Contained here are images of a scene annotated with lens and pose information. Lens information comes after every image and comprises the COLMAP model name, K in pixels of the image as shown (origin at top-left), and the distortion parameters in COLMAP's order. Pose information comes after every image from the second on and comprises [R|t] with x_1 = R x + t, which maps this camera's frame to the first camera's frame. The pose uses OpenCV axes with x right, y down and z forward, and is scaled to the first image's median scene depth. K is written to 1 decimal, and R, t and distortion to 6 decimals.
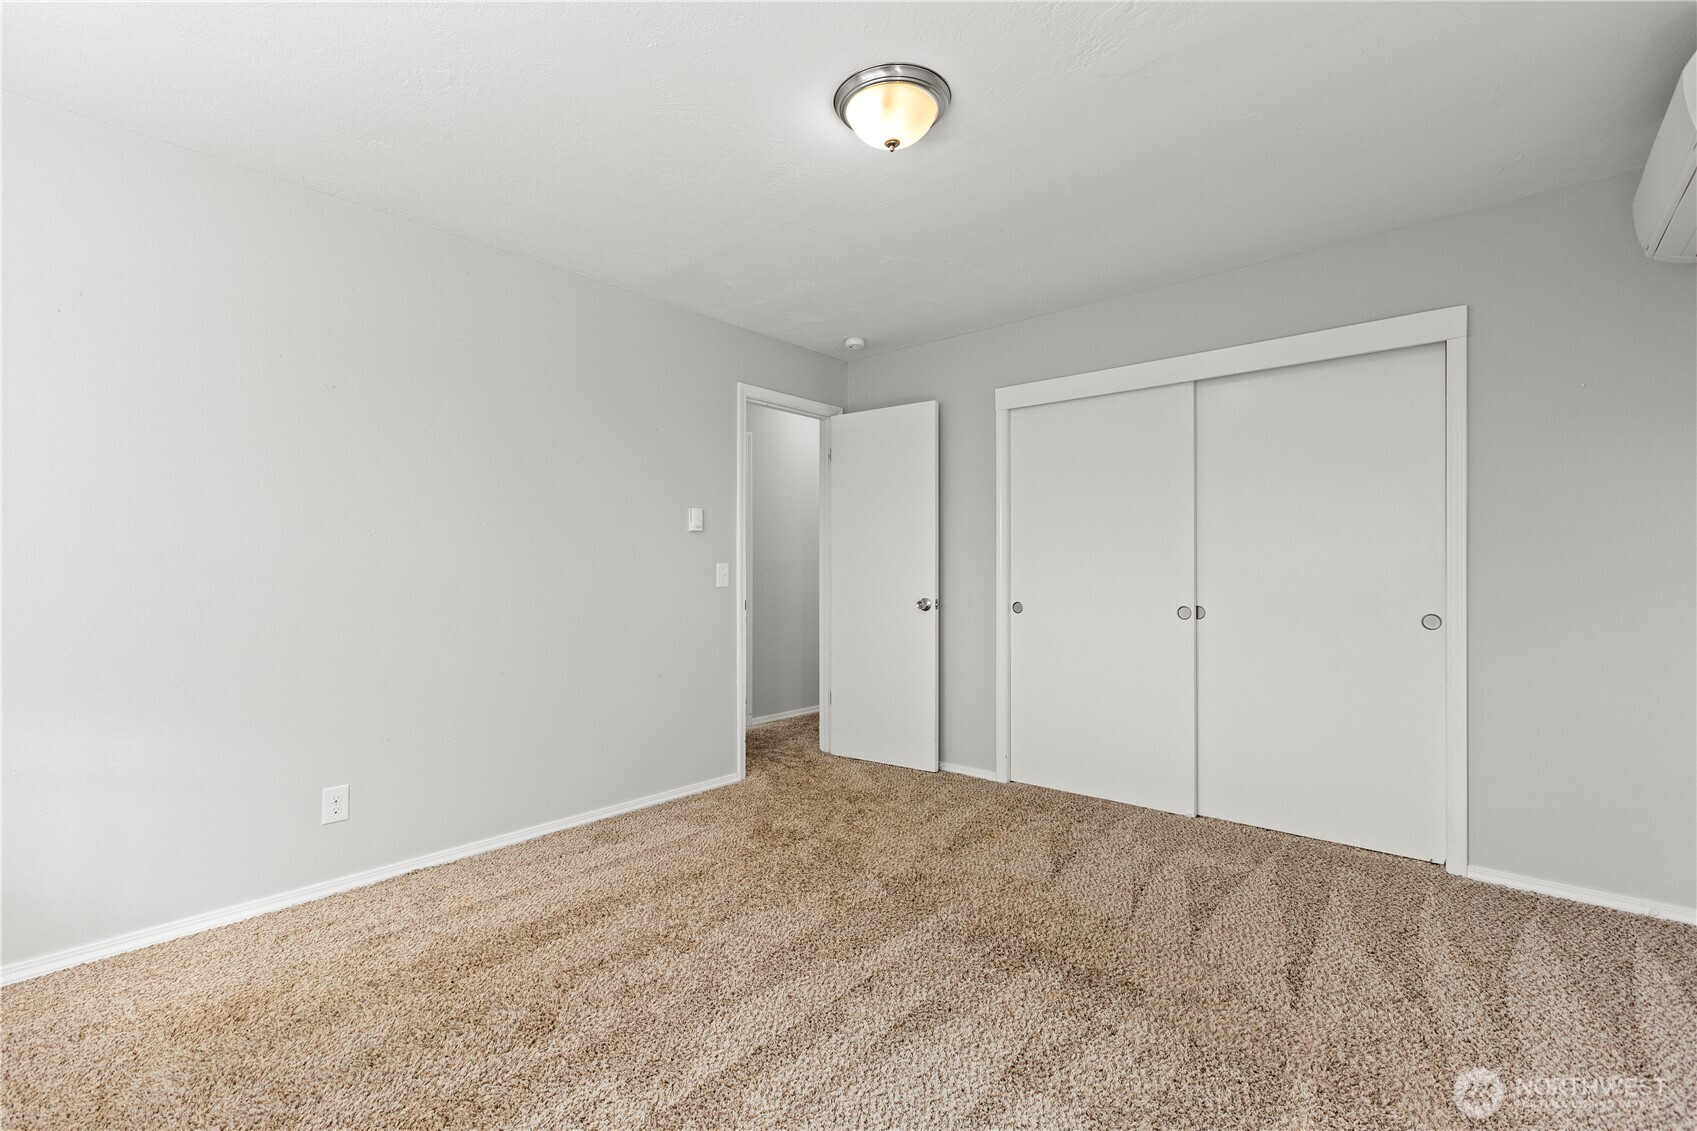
lens RADIAL K [[753.7, 0, 840.1], [0, 753.7, 570.1], [0, 0, 1]] dist [0.002621, 0.000034]
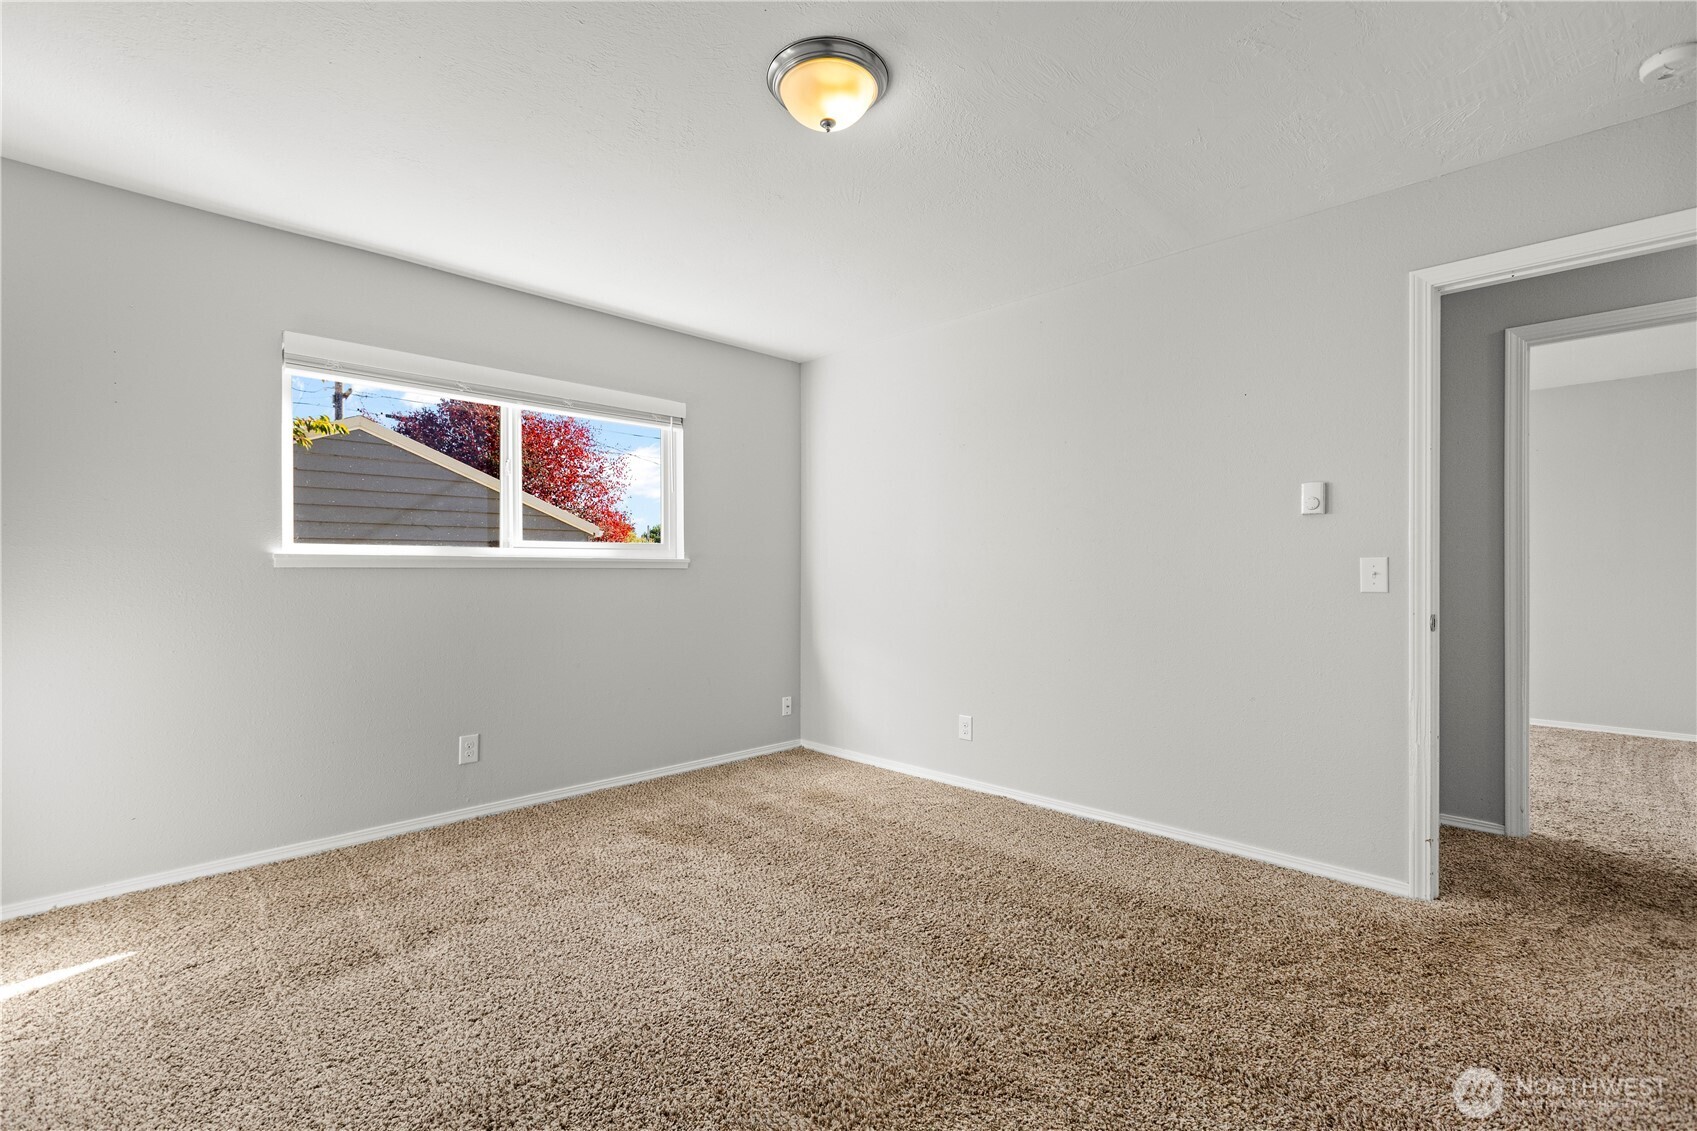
lens RADIAL K [[753.7, 0, 840.1], [0, 753.7, 570.1], [0, 0, 1]] dist [0.002621, 0.000034]
pose [[-0.042397, 0.006457, -0.999080, 0.536587], [-0.000004, 0.999979, 0.006463, -0.001637], [0.999101, 0.000278, -0.042396, 0.554853]]
